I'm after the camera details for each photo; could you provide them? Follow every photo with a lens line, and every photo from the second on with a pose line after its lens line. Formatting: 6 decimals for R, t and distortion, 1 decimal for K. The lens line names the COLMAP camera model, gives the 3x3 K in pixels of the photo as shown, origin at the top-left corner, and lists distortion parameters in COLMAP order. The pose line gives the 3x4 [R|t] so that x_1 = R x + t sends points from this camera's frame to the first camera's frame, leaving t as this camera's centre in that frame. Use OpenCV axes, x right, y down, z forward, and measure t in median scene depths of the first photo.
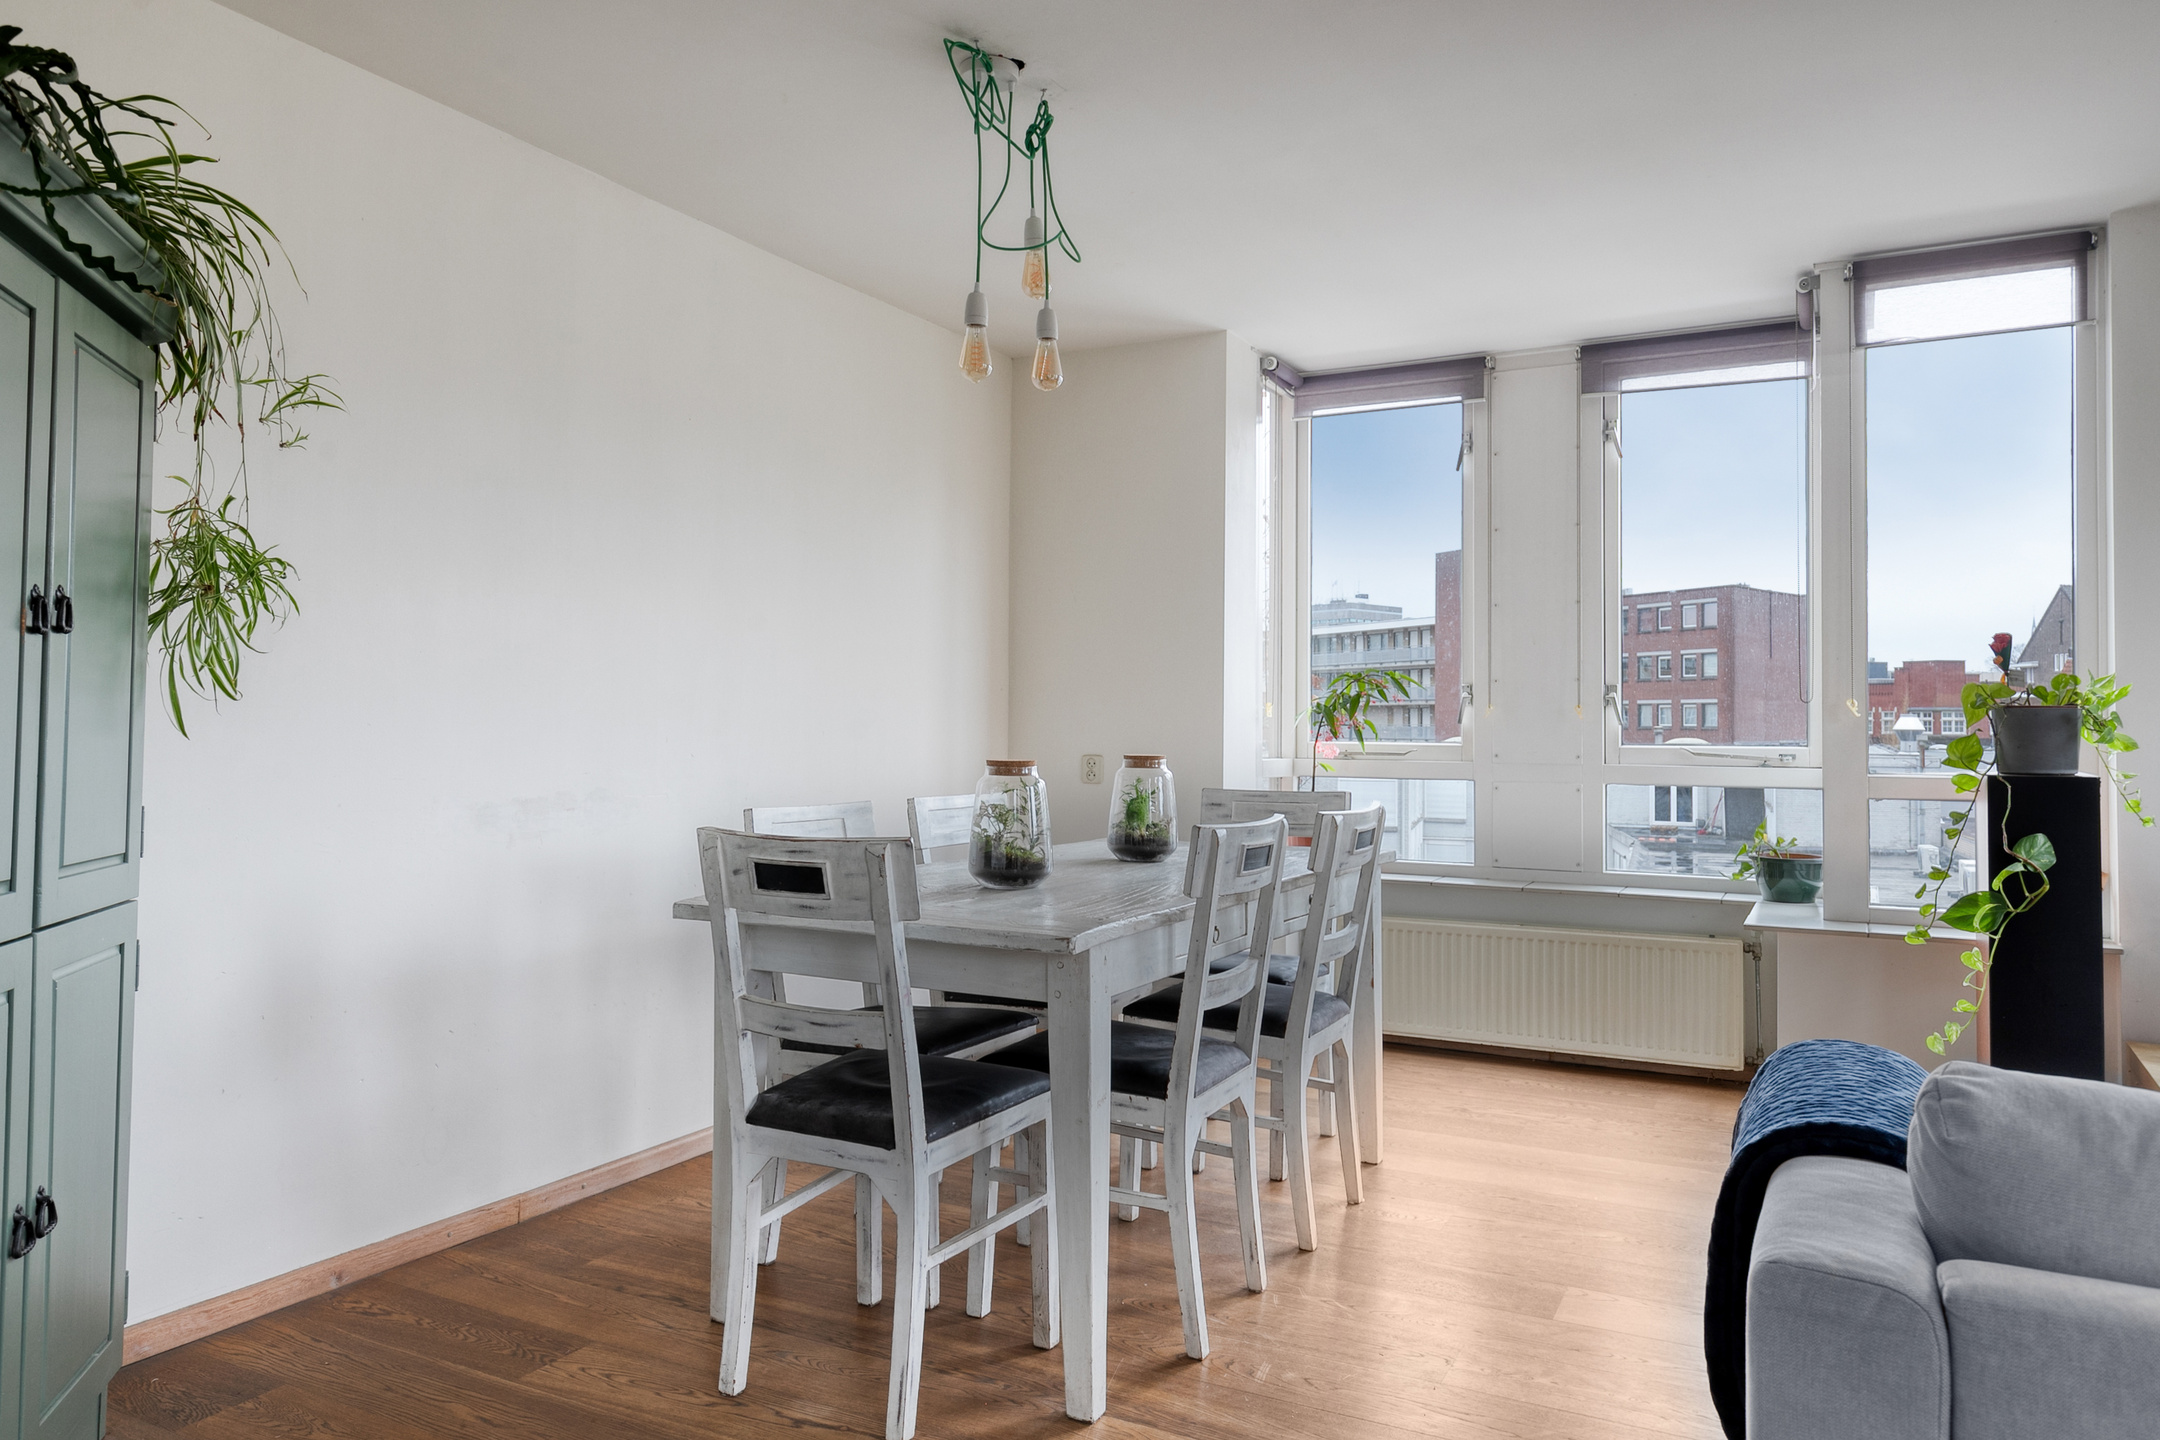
lens RADIAL K [[1457.2, 0, 1069.1], [0, 1457.2, 683.9], [0, 0, 1]] dist [0.017829, 0.000857]
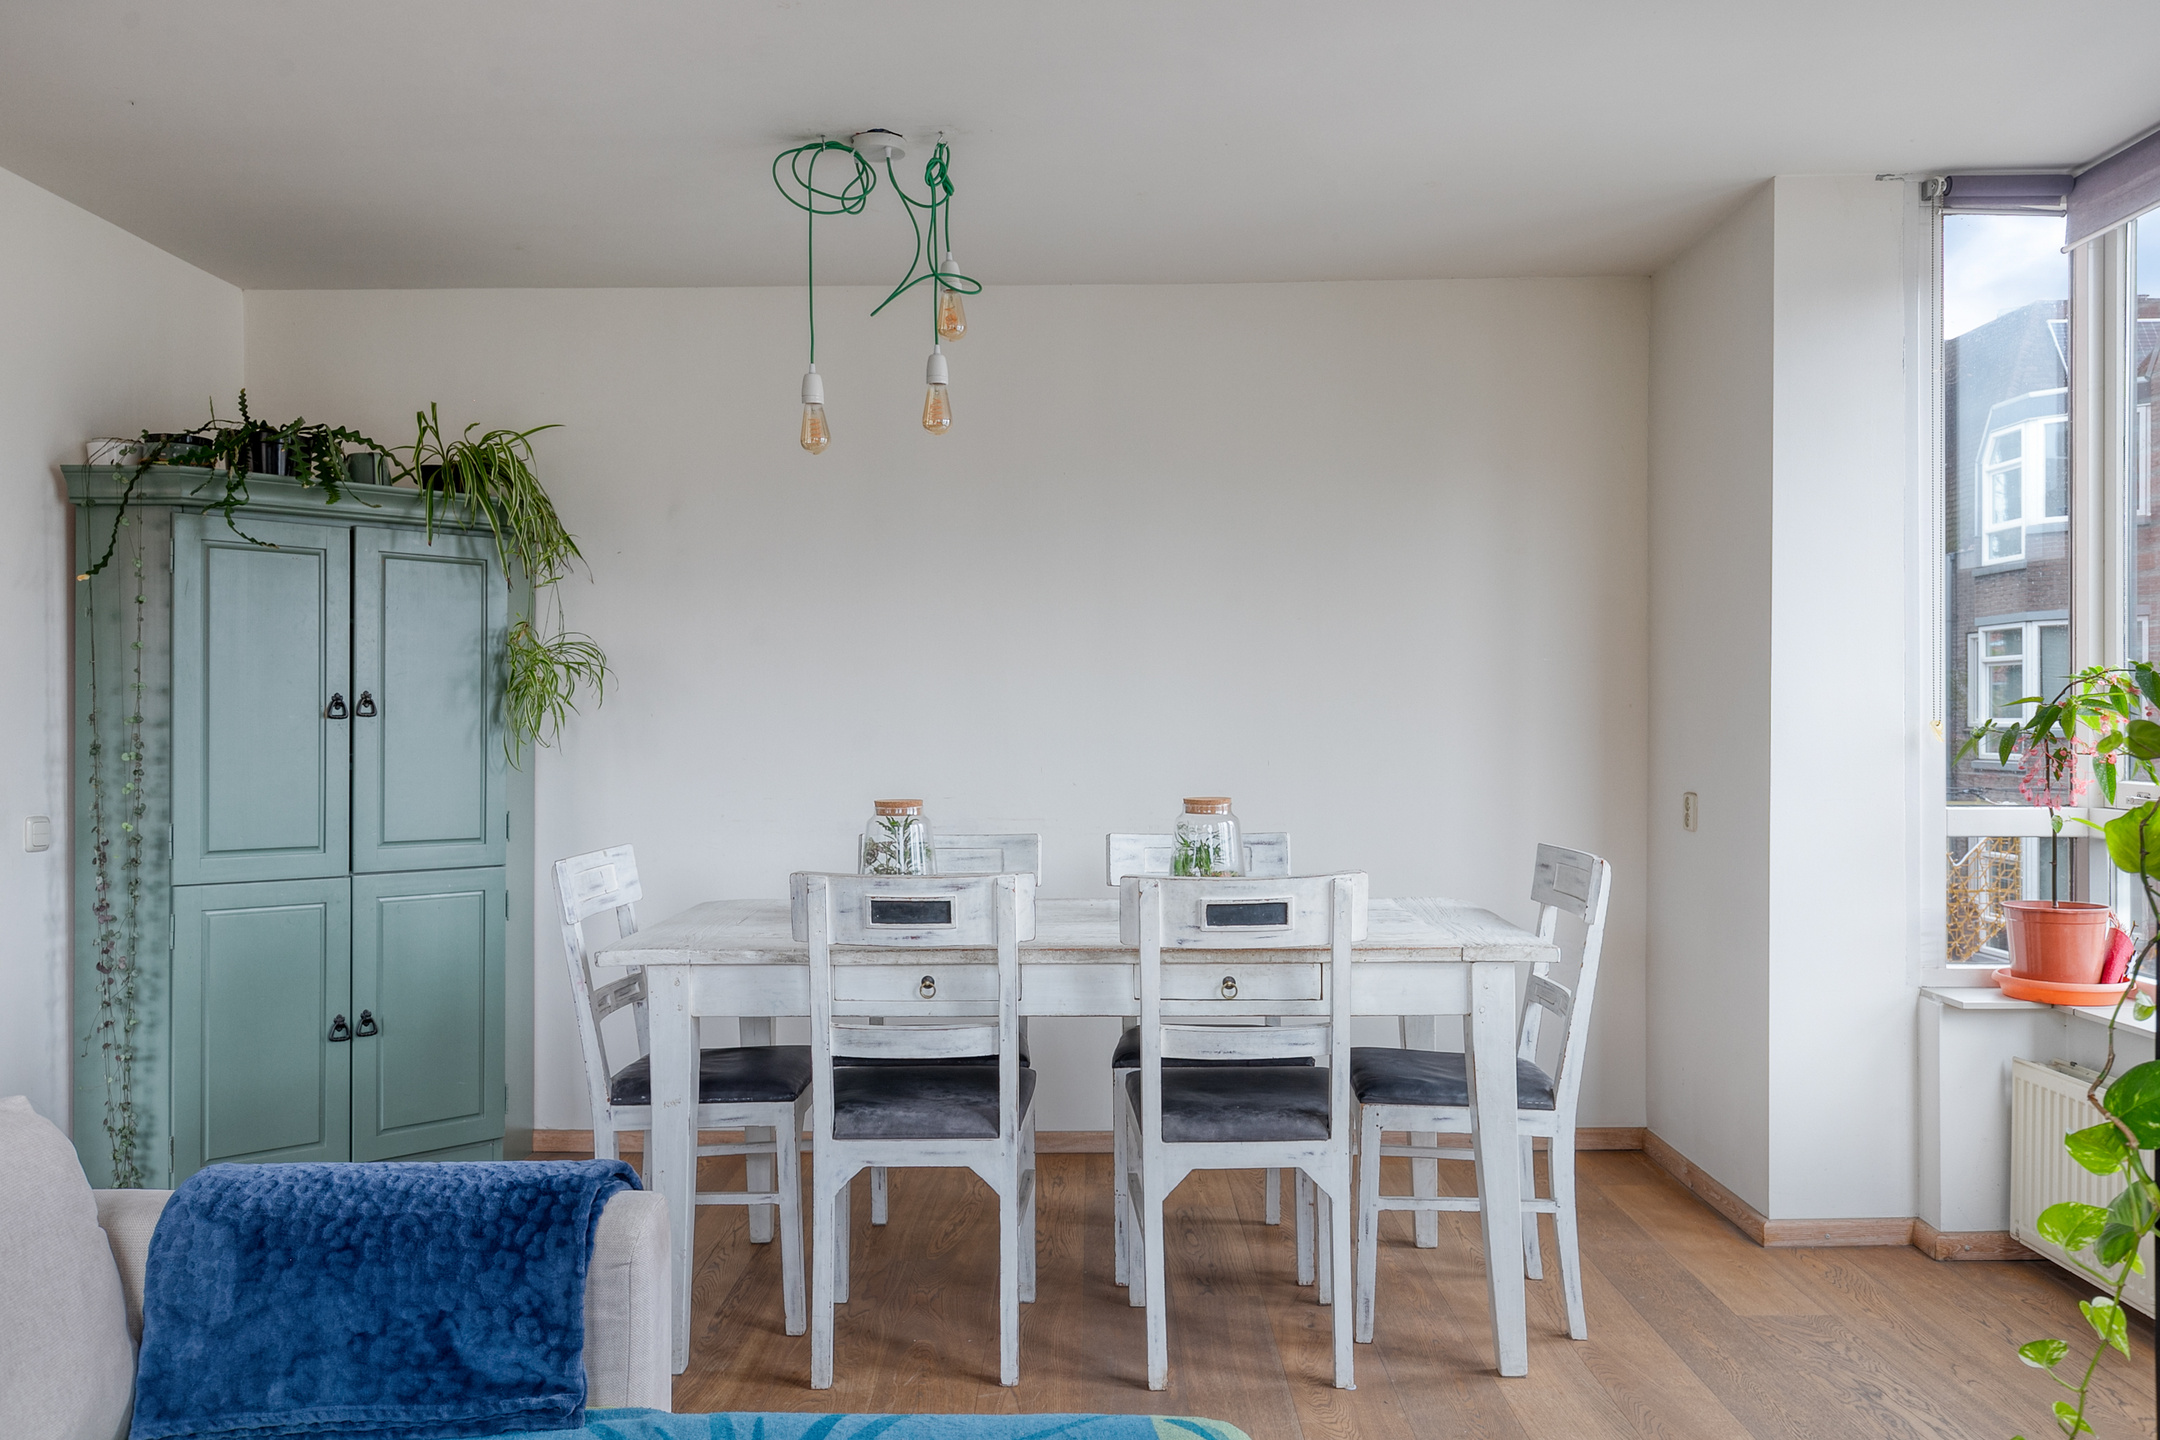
lens RADIAL K [[1599.3, 0, 1078.1], [0, 1599.3, 740.3], [0, 0, 1]] dist [-0.005738, -0.001101]
pose [[0.433086, -0.005160, -0.901338, 0.771741], [0.035113, 0.999321, 0.011150, 0.001230], [0.900669, -0.036477, 0.432973, 0.453397]]
